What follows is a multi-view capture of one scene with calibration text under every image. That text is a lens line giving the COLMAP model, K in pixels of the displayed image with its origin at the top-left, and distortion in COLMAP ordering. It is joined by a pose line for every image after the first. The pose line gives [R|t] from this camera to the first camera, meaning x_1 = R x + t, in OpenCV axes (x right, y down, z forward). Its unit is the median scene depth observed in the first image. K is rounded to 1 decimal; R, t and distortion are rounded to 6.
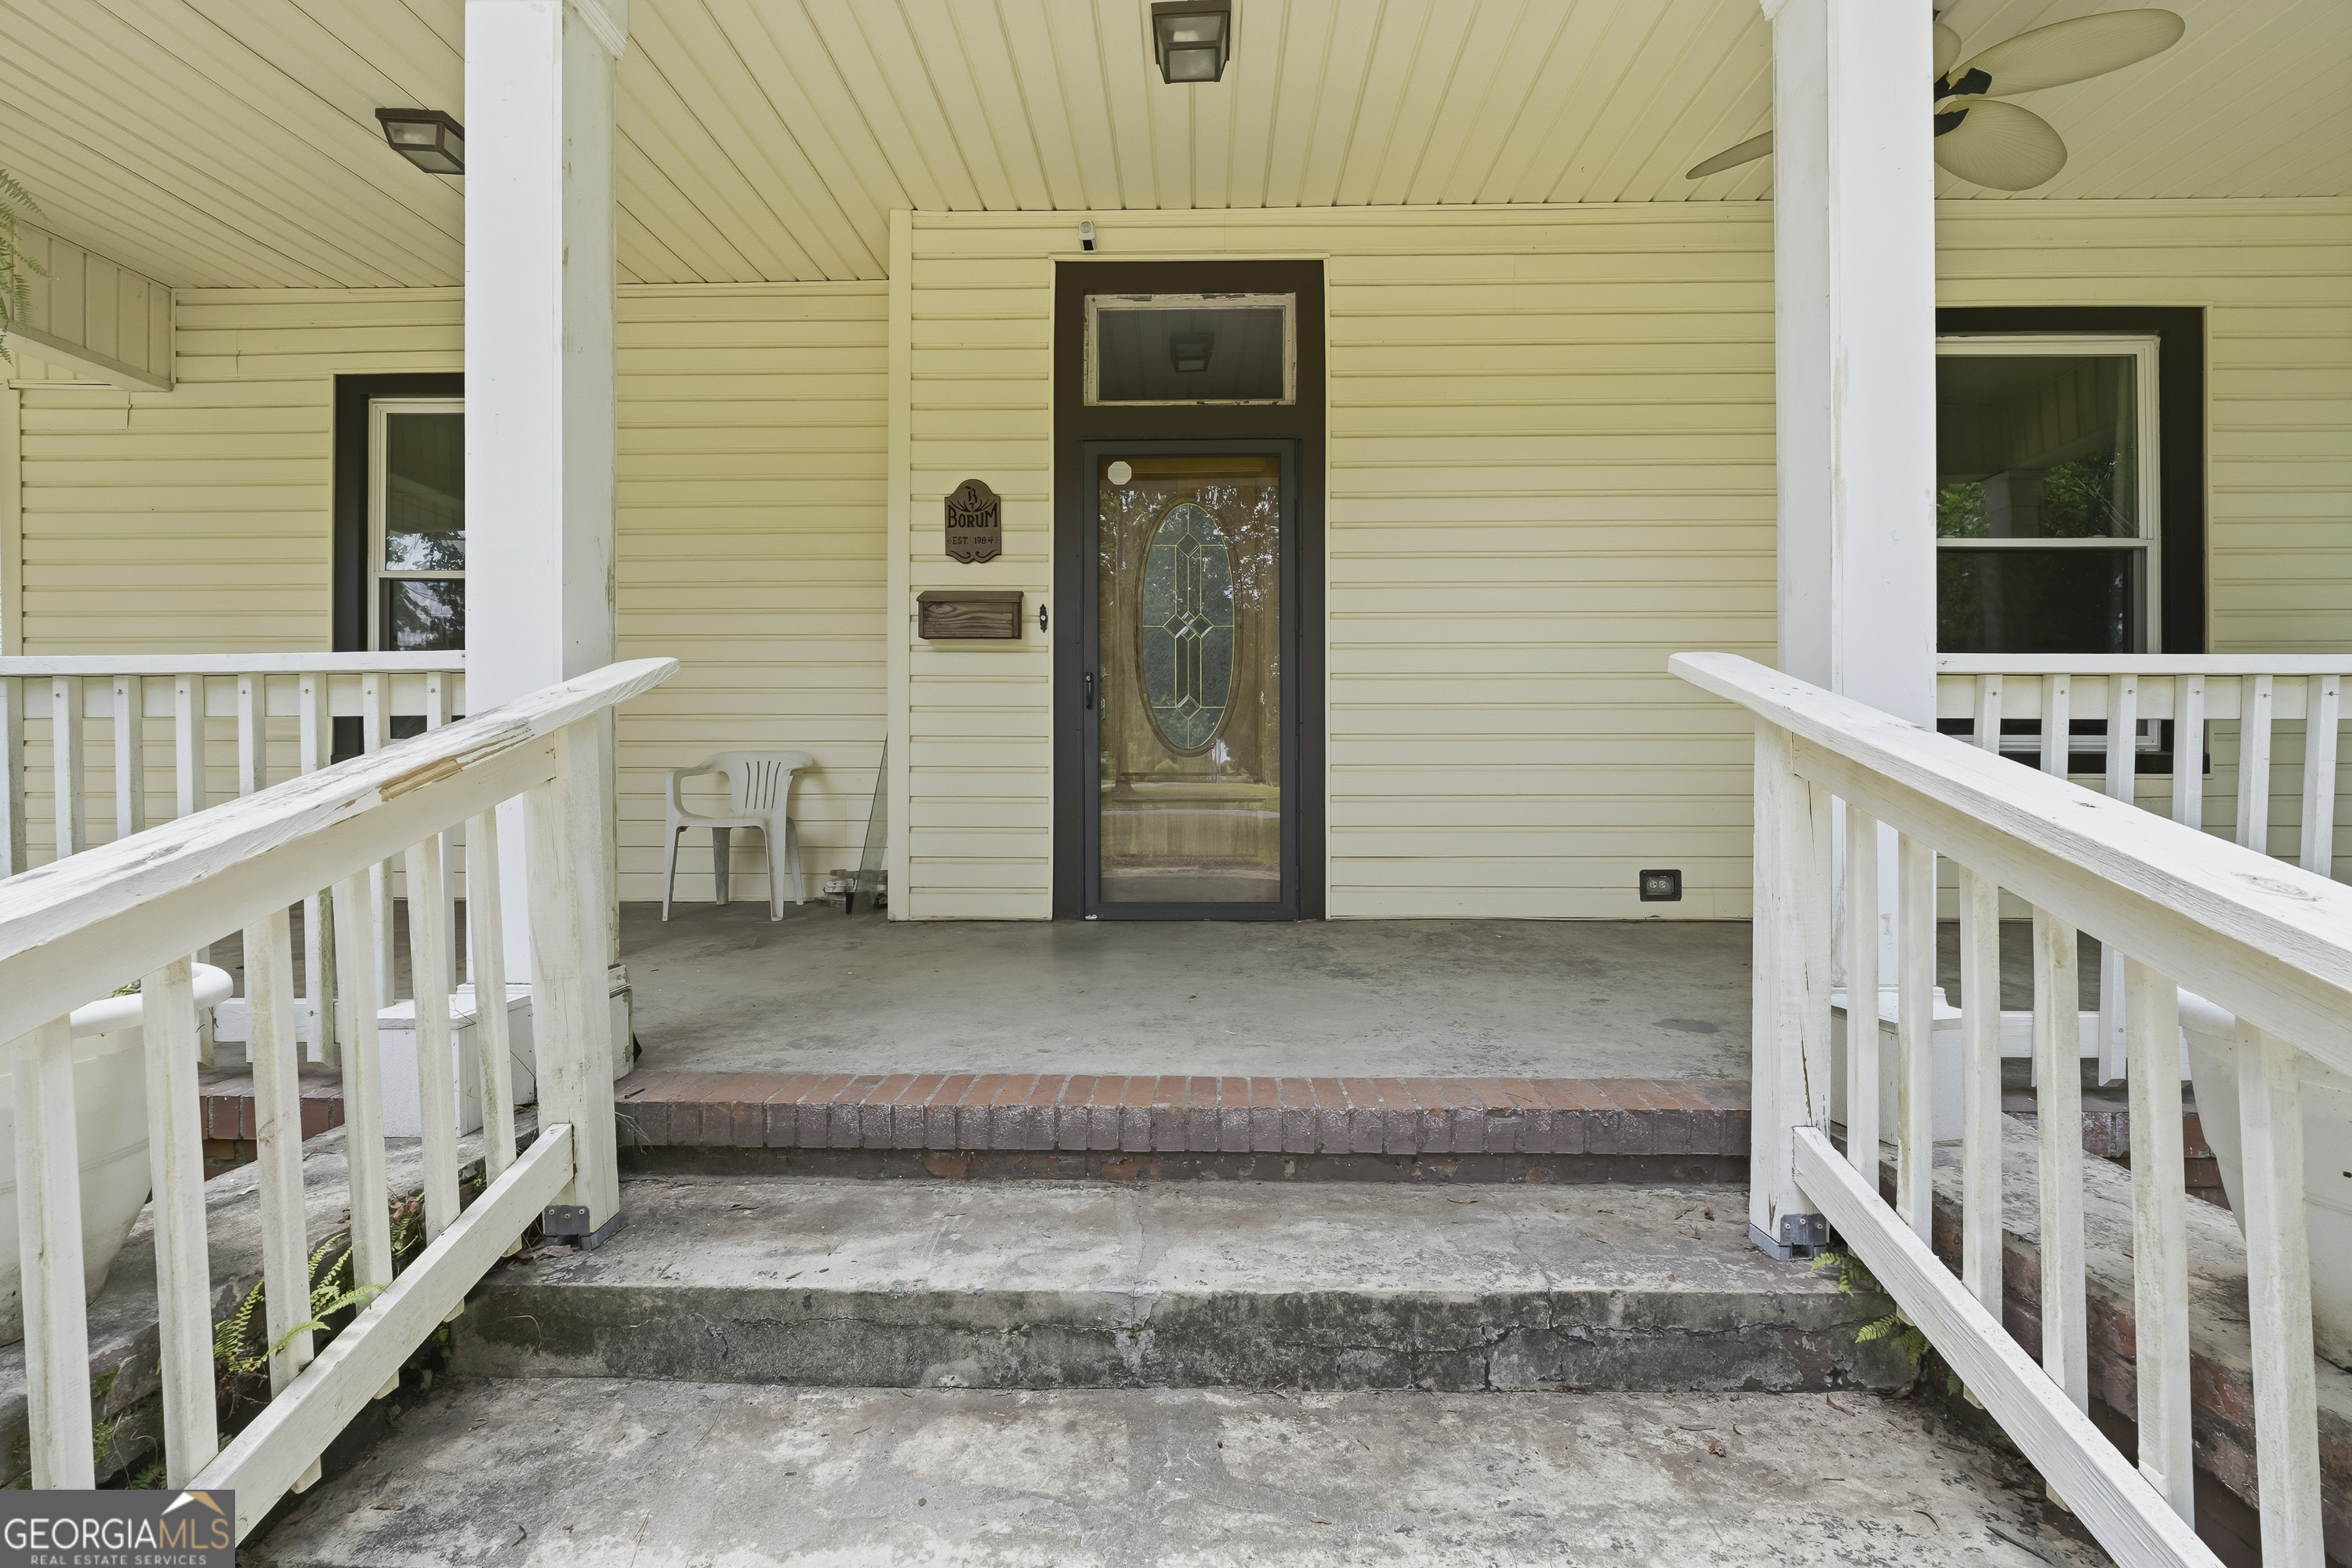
lens RADIAL K [[1063.3, 0, 1175.6], [0, 1063.3, 761.9], [0, 0, 1]] dist [-0.010436, 0.000125]
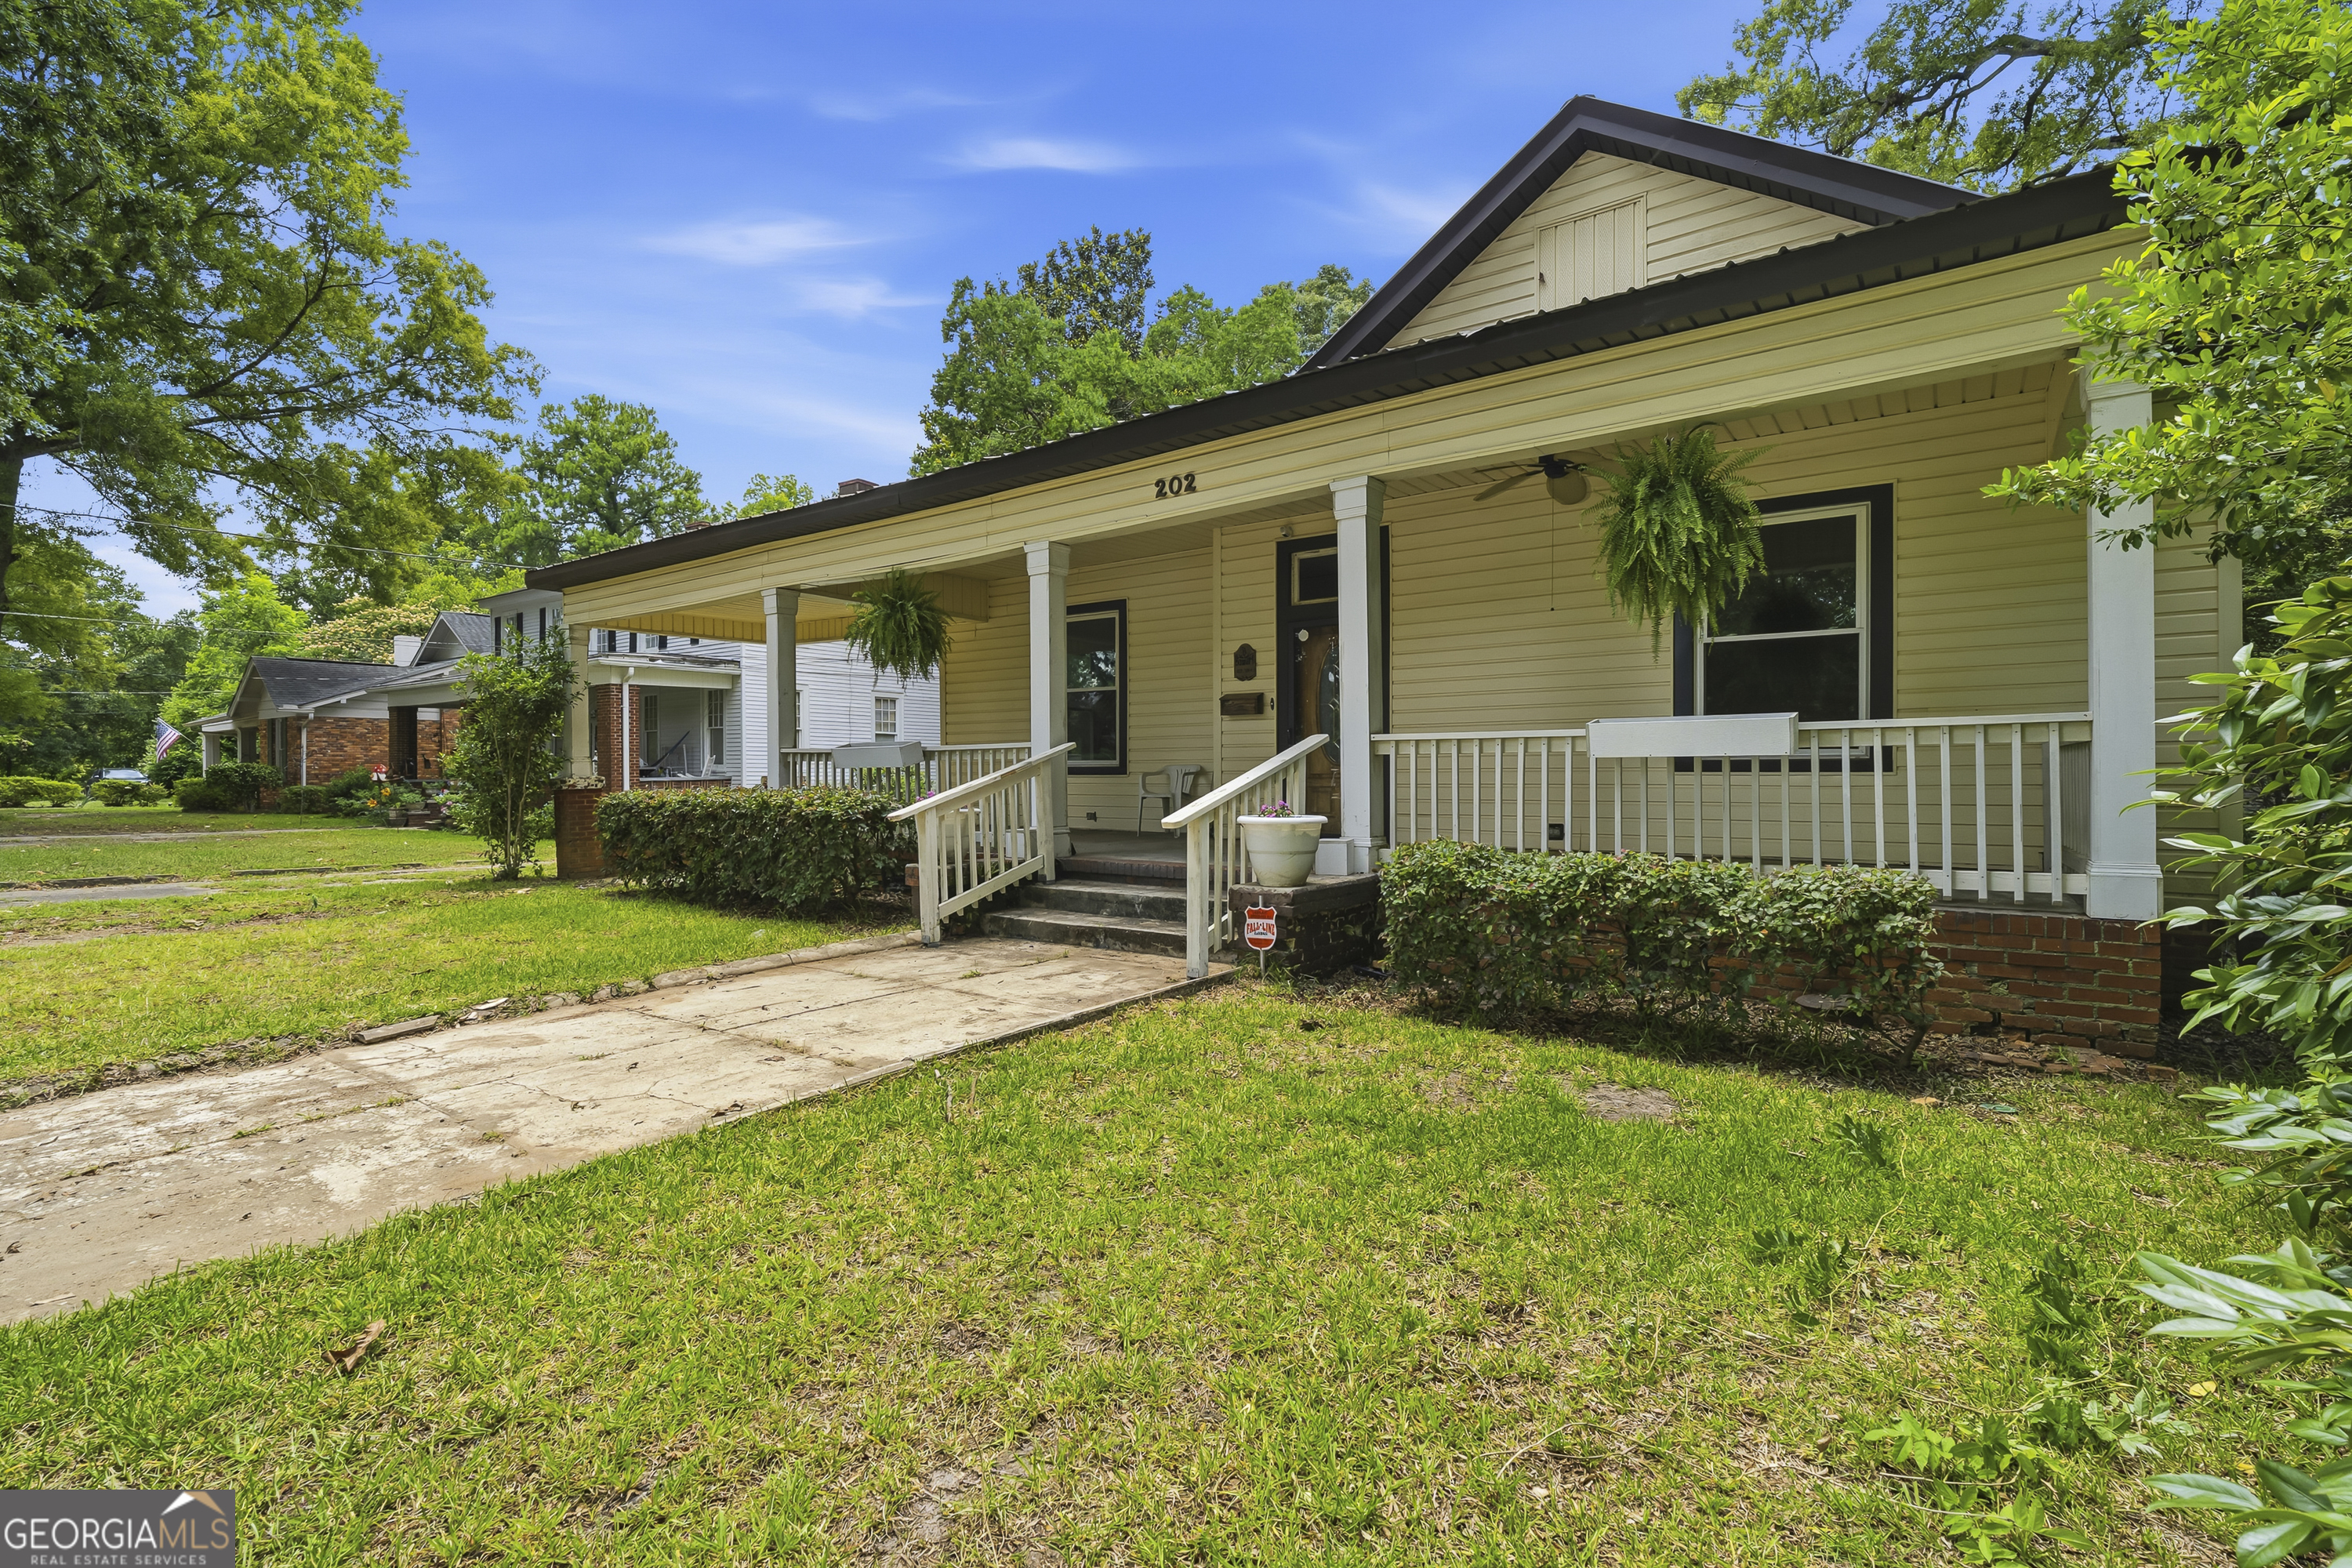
lens RADIAL K [[1053.3, 0, 1162.5], [0, 1053.3, 770.5], [0, 0, 1]] dist [-0.006546, 0.000602]
pose [[0.814293, -0.003387, -0.580445, 0.962750], [0.004232, 0.999991, 0.000102, 0.001766], [0.580439, -0.002540, 0.814300, -0.918713]]
